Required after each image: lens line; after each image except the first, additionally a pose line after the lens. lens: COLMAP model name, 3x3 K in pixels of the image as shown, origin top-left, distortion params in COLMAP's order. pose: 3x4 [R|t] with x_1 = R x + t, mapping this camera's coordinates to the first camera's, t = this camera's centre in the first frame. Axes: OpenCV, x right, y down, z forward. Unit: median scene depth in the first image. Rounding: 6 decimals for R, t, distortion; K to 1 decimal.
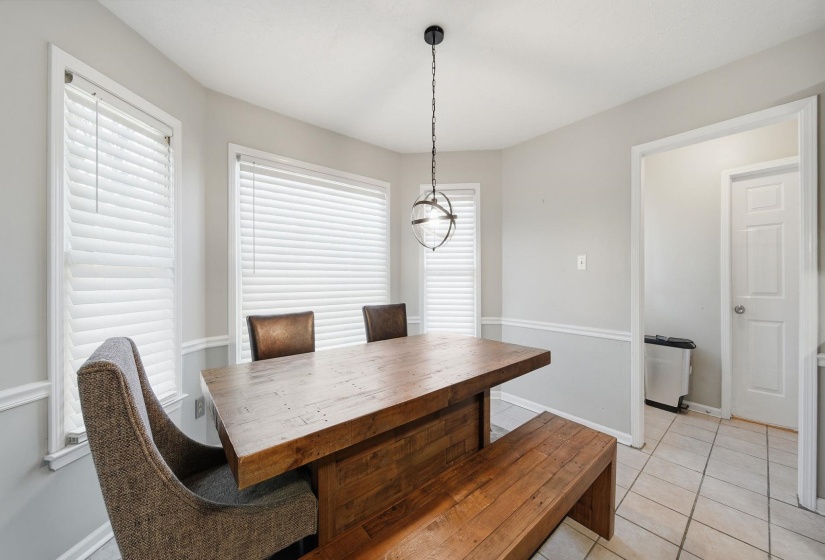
lens RADIAL K [[297.5, 0, 410.6], [0, 297.5, 278.2], [0, 0, 1]] dist [-0.001315, -0.000856]
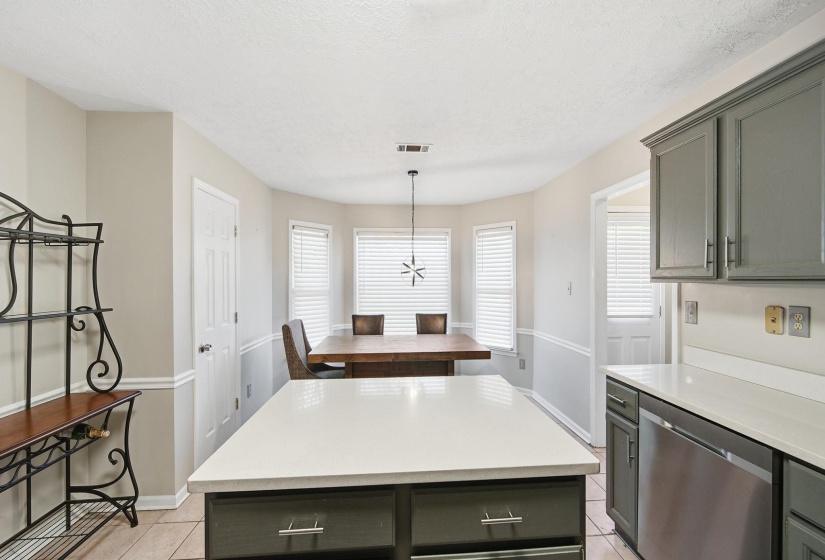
lens RADIAL K [[297.5, 0, 411.5], [0, 297.5, 282.4], [0, 0, 1]] dist [-0.001315, -0.000856]
pose [[0.813281, 0.002648, -0.581866, 0.847822], [0.001098, 0.999981, 0.006086, -0.095908], [0.581871, -0.005588, 0.813262, -0.393981]]
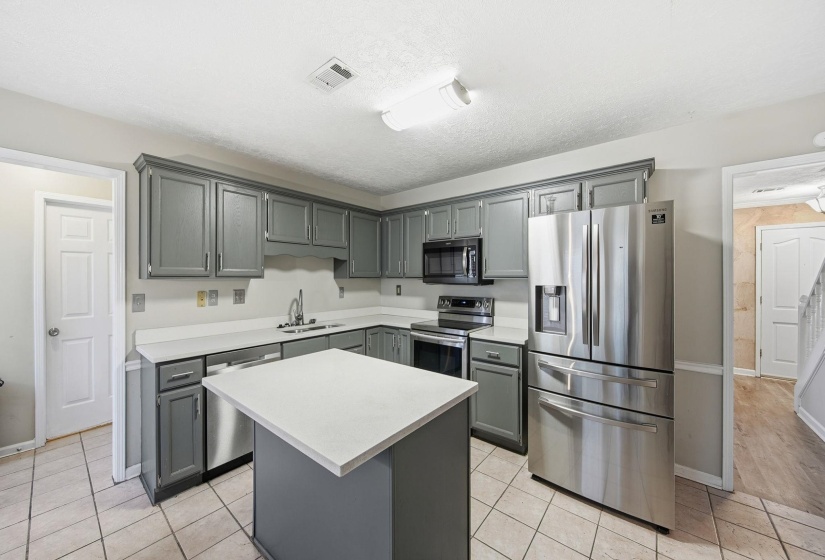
lens RADIAL K [[297.5, 0, 410.5], [0, 297.5, 277.4], [0, 0, 1]] dist [-0.001315, -0.000856]
pose [[-0.183956, 0.004642, 0.982924, -0.143095], [0.003502, 0.999986, -0.004068, -0.087241], [-0.982928, 0.002694, -0.183969, -0.024856]]
